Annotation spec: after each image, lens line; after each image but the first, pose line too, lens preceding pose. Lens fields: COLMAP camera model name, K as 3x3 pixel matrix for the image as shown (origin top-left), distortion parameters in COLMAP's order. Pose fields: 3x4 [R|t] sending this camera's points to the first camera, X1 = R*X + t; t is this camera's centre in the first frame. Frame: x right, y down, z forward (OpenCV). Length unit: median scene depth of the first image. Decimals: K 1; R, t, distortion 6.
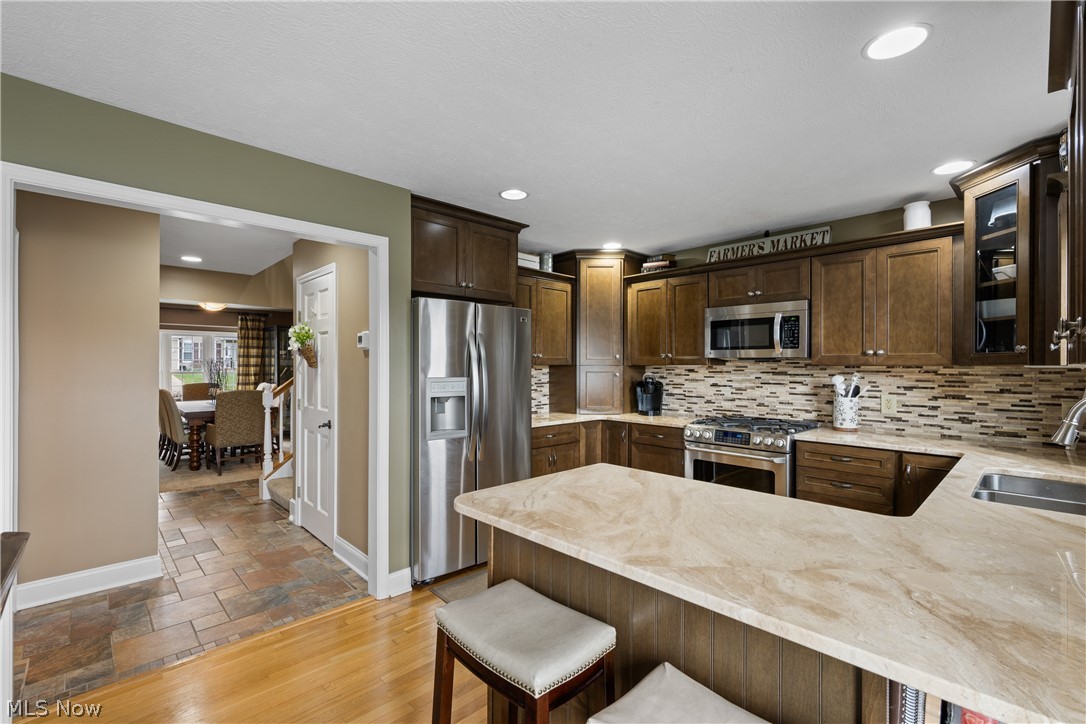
lens RADIAL K [[480.2, 0, 541.8], [0, 480.2, 363.9], [0, 0, 1]] dist [0.001174, -0.000363]
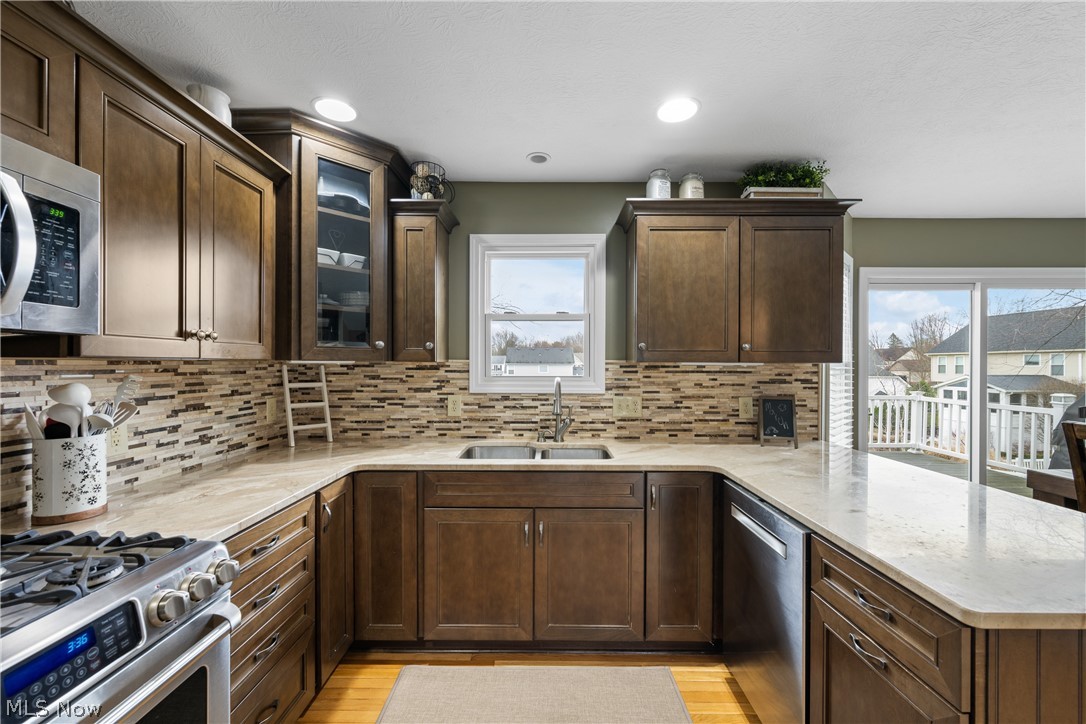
lens RADIAL K [[428.5, 0, 537.6], [0, 428.5, 366.6], [0, 0, 1]] dist [-0.001920, -0.000378]
pose [[-0.706997, -0.007065, 0.707181, 0.097968], [-0.005537, 0.999975, 0.004454, 0.006664], [-0.707195, -0.000767, -0.707018, 1.016524]]
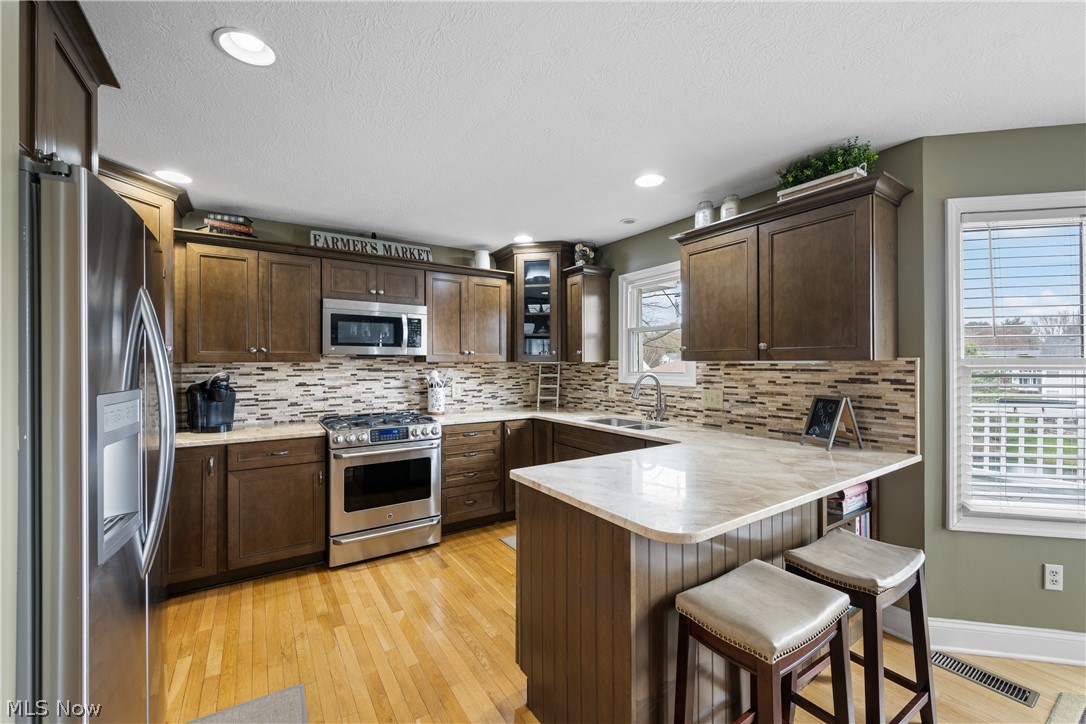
lens RADIAL K [[428.5, 0, 548.7], [0, 428.5, 363.4], [0, 0, 1]] dist [-0.001920, -0.000378]
pose [[0.177748, -0.000669, 0.984076, -0.434433], [0.000119, 1.000000, 0.000659, 0.005519], [-0.984076, 0.000000, 0.177748, 0.532116]]
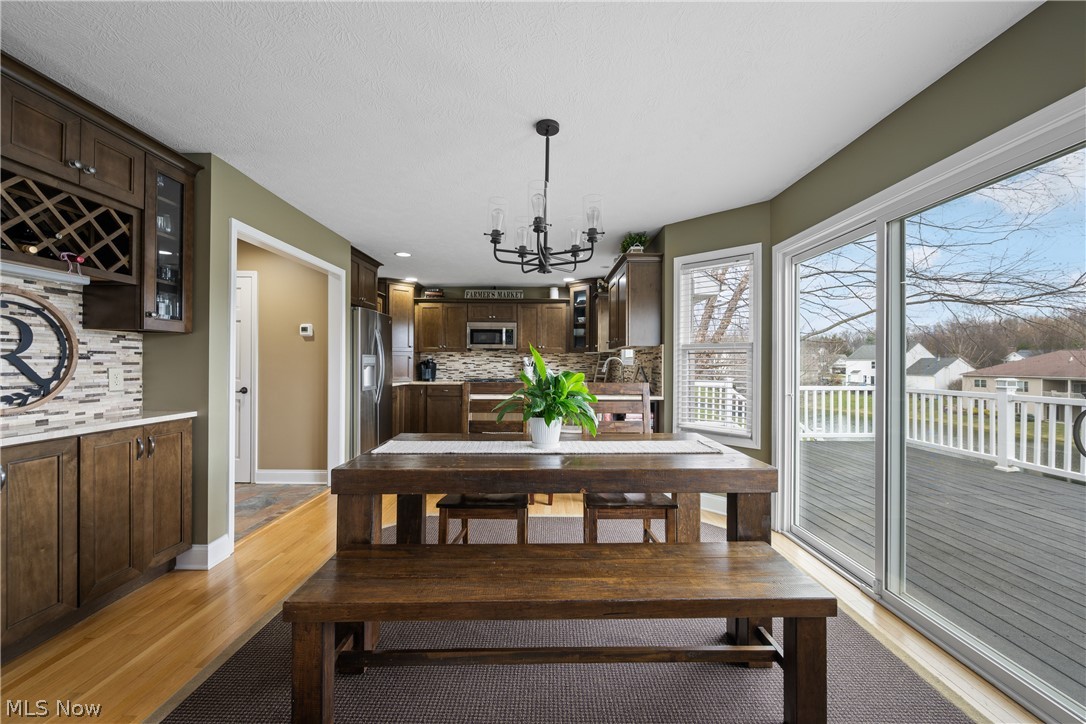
lens RADIAL K [[428.5, 0, 545.4], [0, 428.5, 363.0], [0, 0, 1]] dist [-0.001920, -0.000378]
pose [[0.693079, 0.000430, 0.720861, -0.791280], [-0.004366, 0.999984, 0.003601, 0.045783], [-0.720848, -0.005643, 0.693070, -0.472145]]
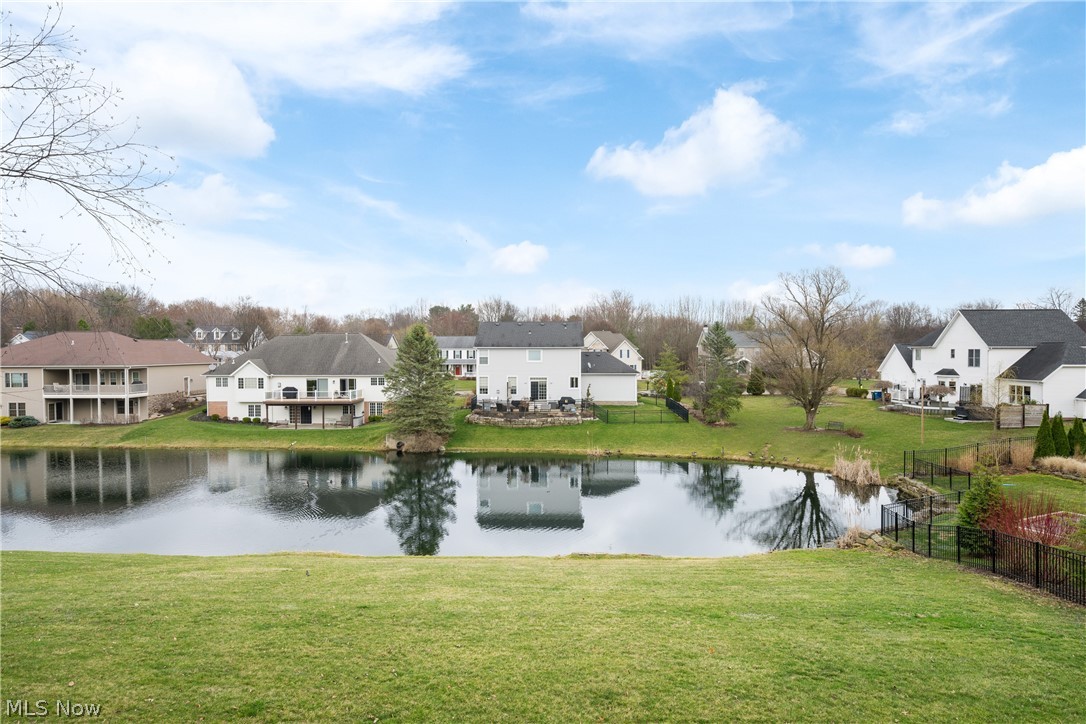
lens RADIAL K [[615.0, 0, 550.1], [0, 615.0, 361.5], [0, 0, 1]] dist [-0.001751, -0.002610]
pose [[-0.699571, -0.014618, 0.714413, 0.786968], [-0.001048, 0.999811, 0.019431, 0.037517], [-0.714562, 0.012845, -0.699454, -0.962675]]
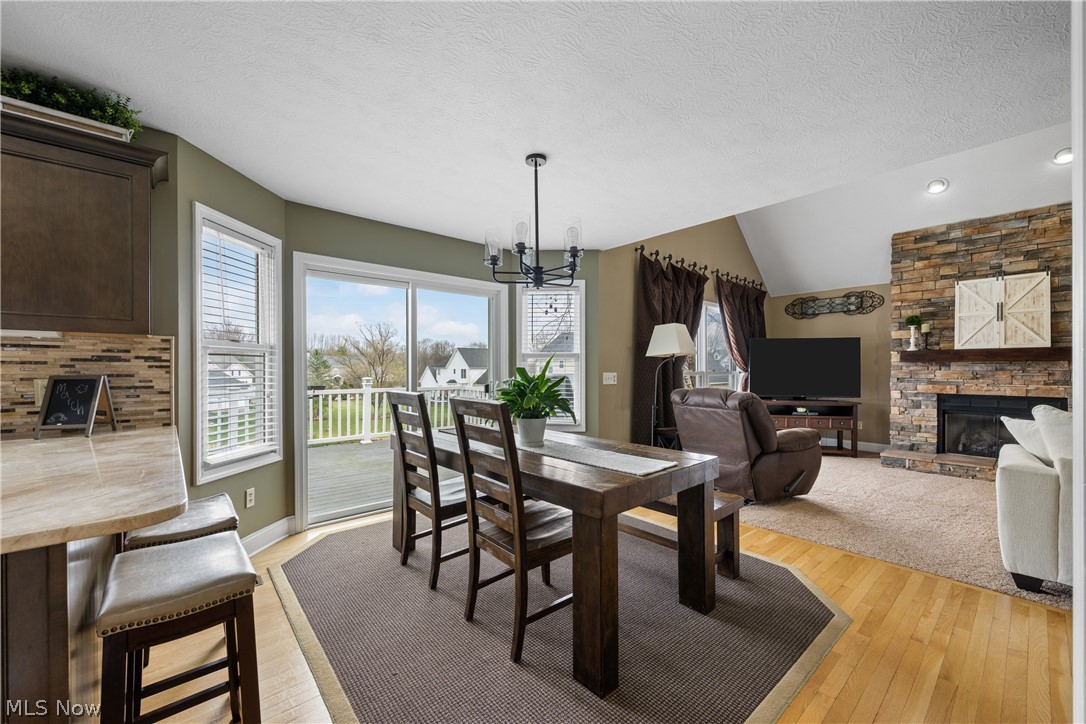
lens RADIAL K [[428.5, 0, 546.4], [0, 428.5, 371.2], [0, 0, 1]] dist [-0.001920, -0.000378]
pose [[-0.999235, -0.002318, 0.039028, -0.341491], [-0.002200, 0.999993, 0.003050, 0.049738], [-0.039035, 0.002962, -0.999233, 0.770800]]
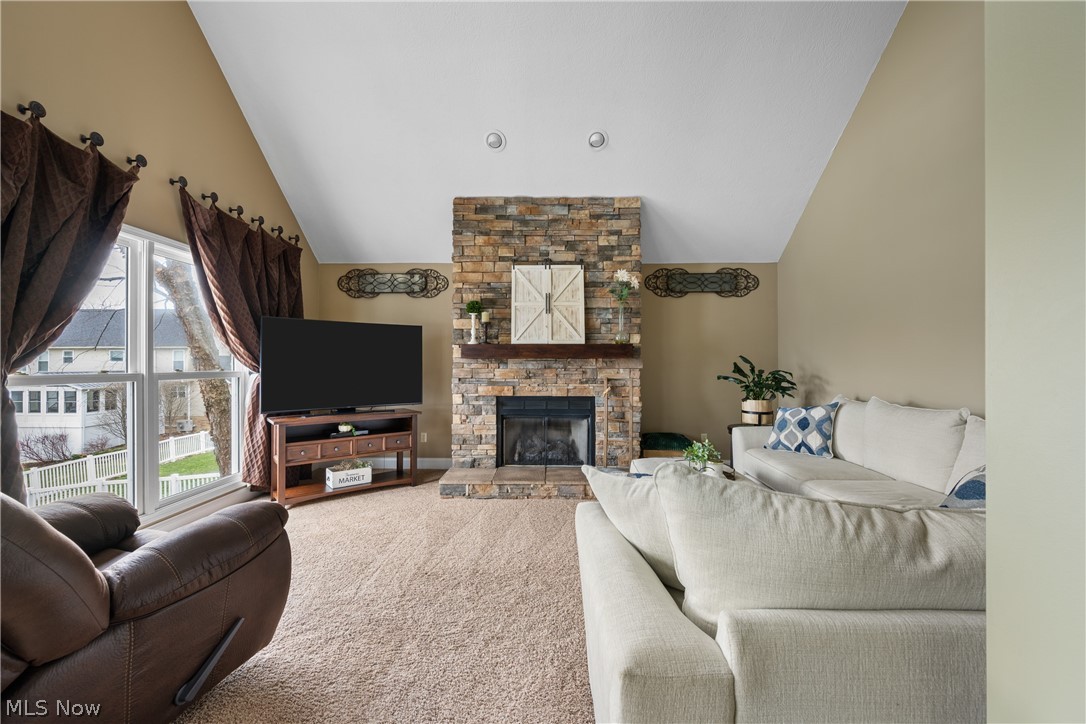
lens RADIAL K [[428.5, 0, 543.1], [0, 428.5, 359.4], [0, 0, 1]] dist [-0.001920, -0.000378]
pose [[-0.693303, -0.008535, -0.720595, -0.876346], [-0.000341, 0.999934, -0.011515, 0.034770], [0.720646, -0.007737, -0.693260, 0.149520]]
